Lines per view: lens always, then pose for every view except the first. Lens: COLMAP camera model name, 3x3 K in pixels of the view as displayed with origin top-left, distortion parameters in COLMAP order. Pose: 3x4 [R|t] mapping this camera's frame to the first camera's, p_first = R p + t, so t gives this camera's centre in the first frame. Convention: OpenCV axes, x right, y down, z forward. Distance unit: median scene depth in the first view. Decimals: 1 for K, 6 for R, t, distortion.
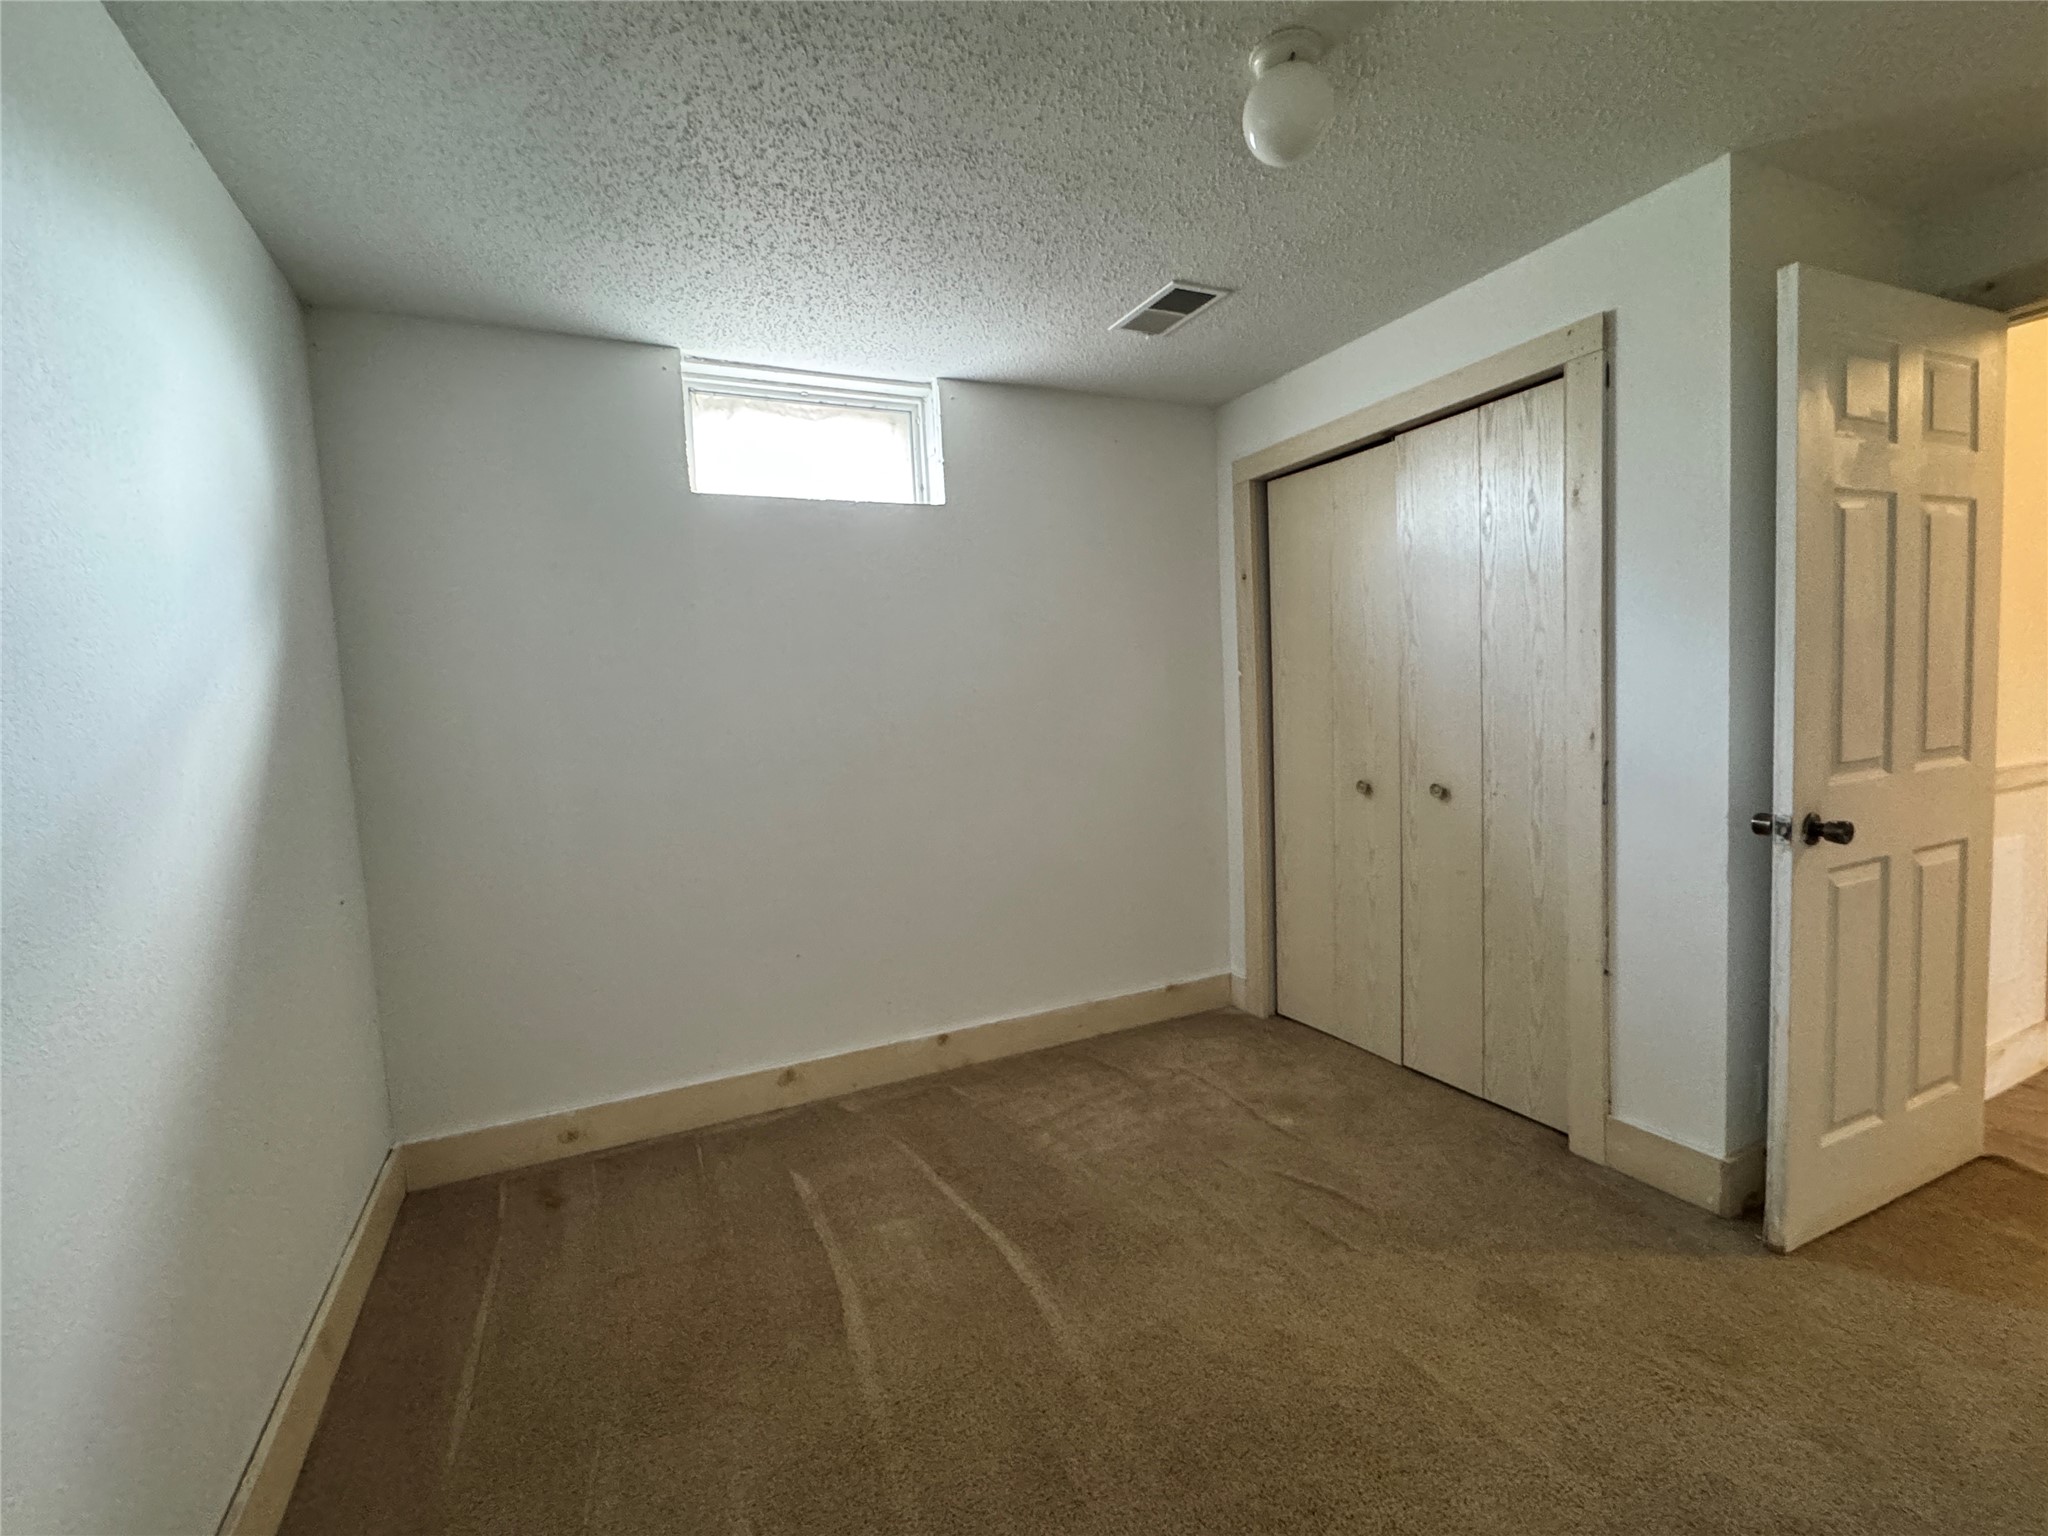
lens RADIAL K [[915.0, 0, 1021.3], [0, 915.0, 767.8], [0, 0, 1]] dist [-0.003444, 0.000500]
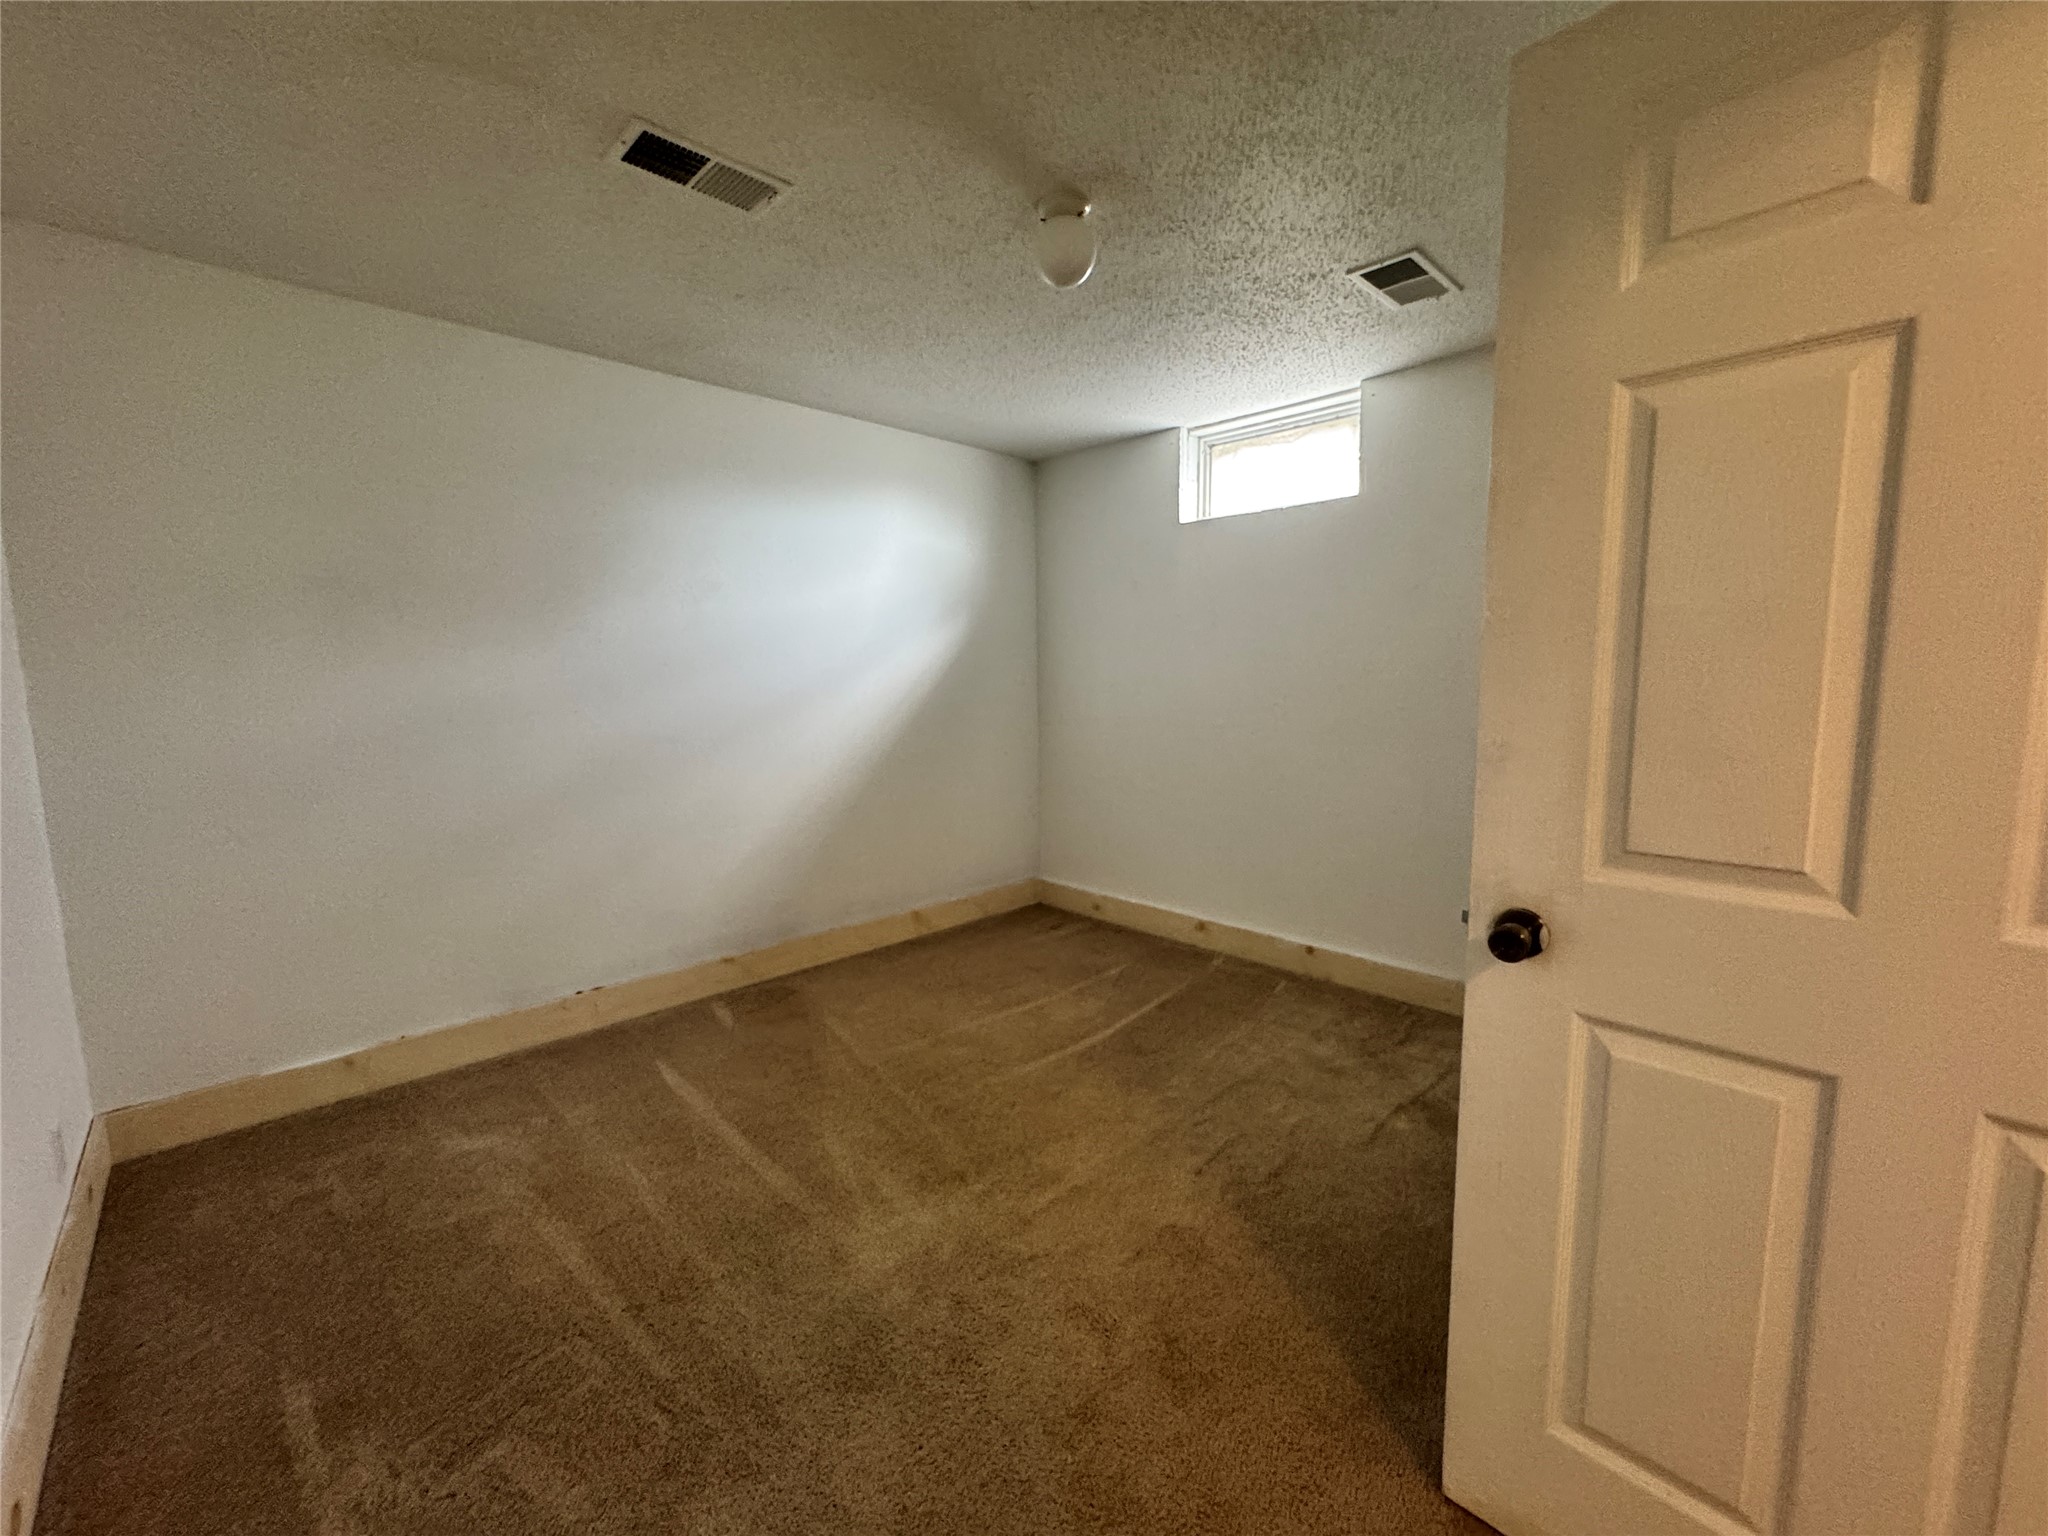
lens RADIAL K [[822.1, 0, 1023.1], [0, 822.1, 764.8], [0, 0, 1]] dist [-0.004355, 0.001447]
pose [[0.323466, 0.152524, -0.933866, 0.892482], [-0.075851, 0.987927, 0.135081, -0.072942], [0.943195, 0.027140, 0.331130, 0.324362]]
